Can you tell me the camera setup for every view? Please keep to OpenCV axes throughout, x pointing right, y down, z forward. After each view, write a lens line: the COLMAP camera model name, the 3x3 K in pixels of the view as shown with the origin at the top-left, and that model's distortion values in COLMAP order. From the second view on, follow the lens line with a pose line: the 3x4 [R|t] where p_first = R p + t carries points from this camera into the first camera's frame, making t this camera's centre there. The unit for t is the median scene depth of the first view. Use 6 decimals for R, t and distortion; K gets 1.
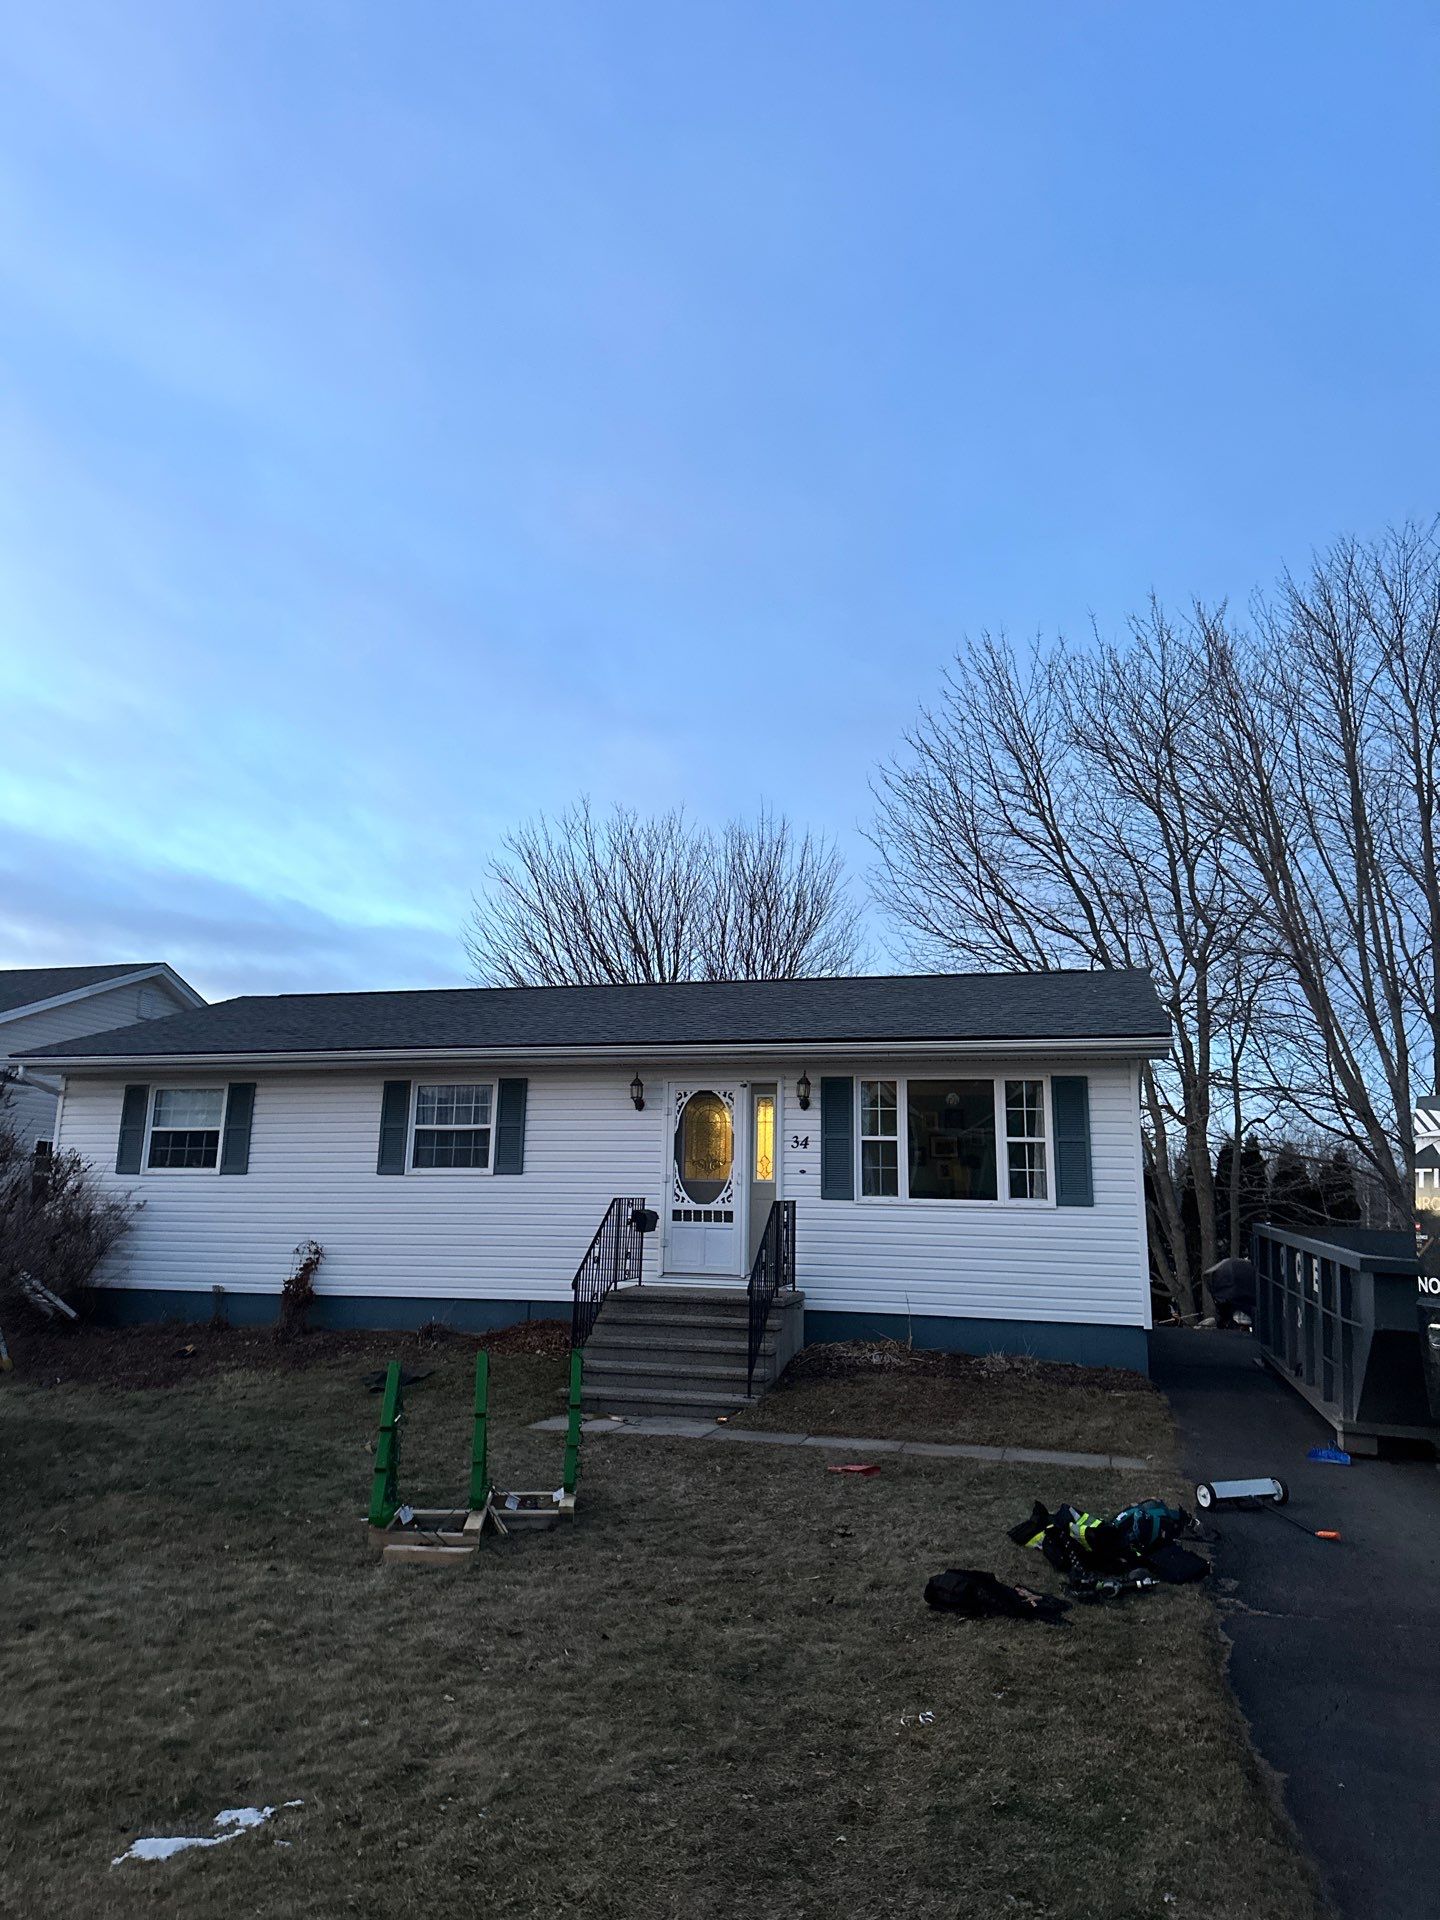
lens RADIAL K [[1471.1, 0, 723.9], [0, 1471.1, 895.2], [0, 0, 1]] dist [0.061340, -0.085299]
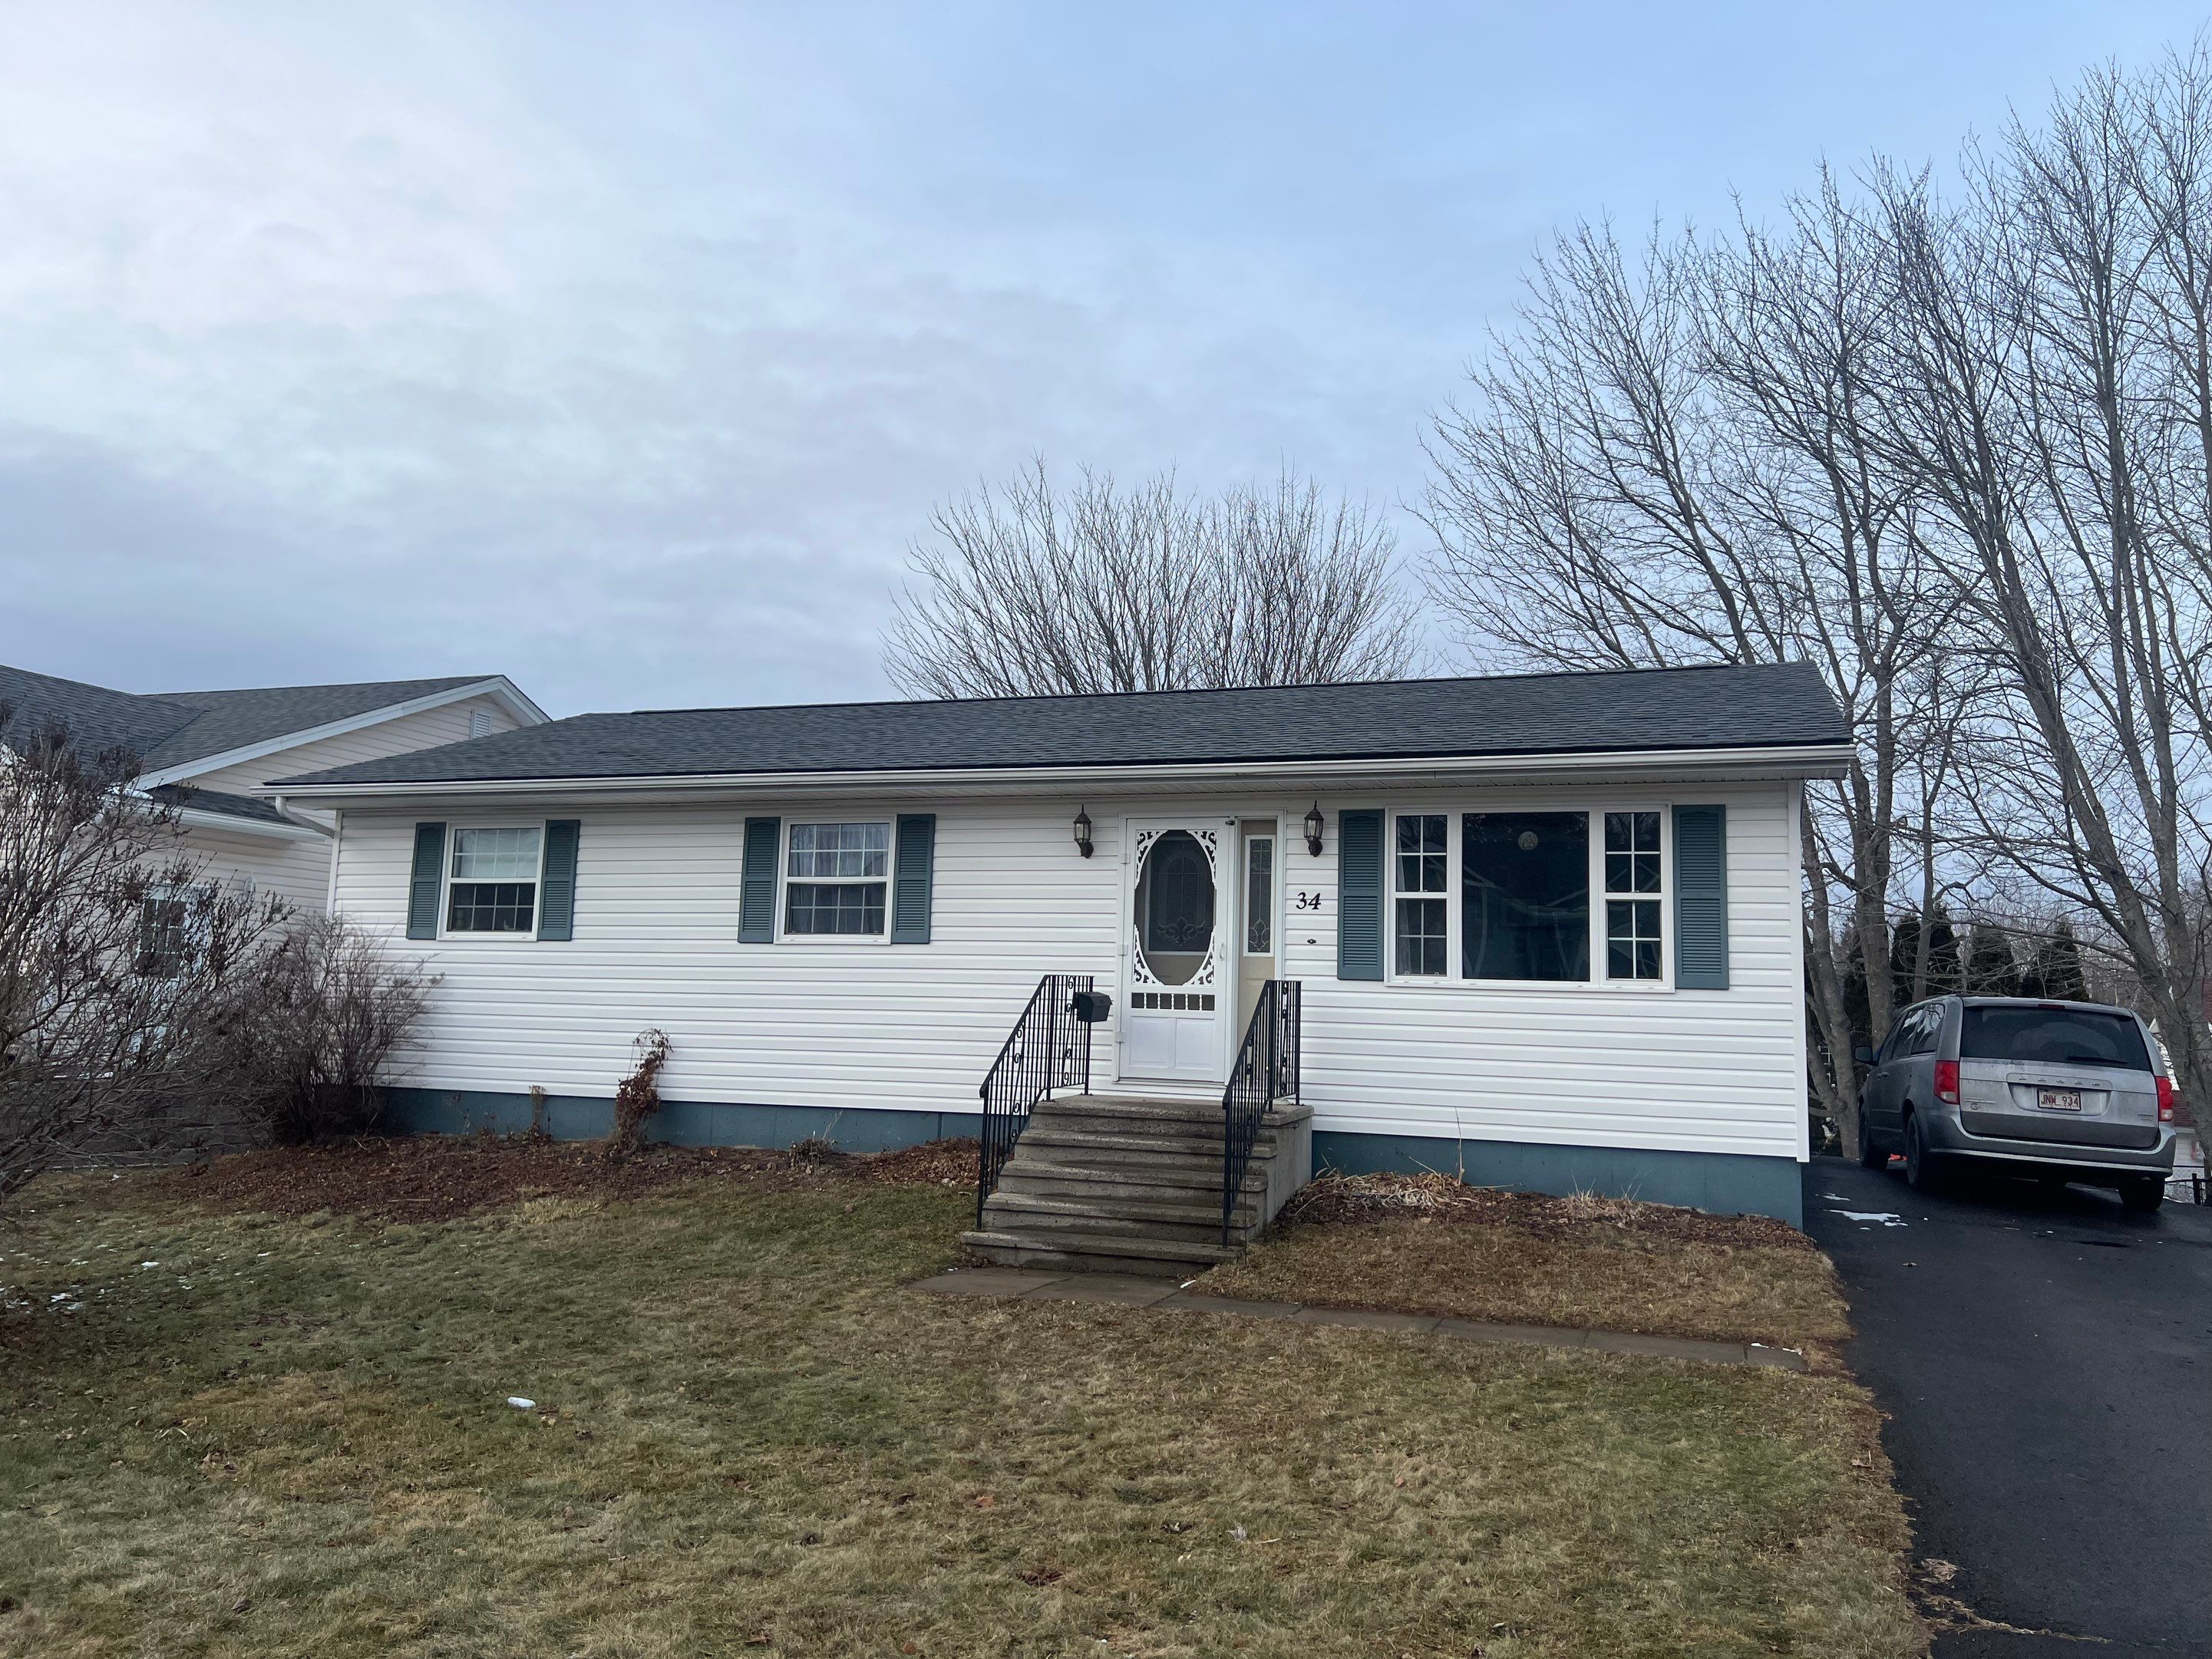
lens RADIAL K [[1835.8, 0, 1105.9], [0, 1835.8, 752.6], [0, 0, 1]] dist [0.004594, 0.006638]
pose [[0.996490, -0.003029, -0.083657, 0.026653], [0.009108, 0.997336, 0.072374, 0.029130], [0.083215, -0.072882, 0.993863, 0.107912]]
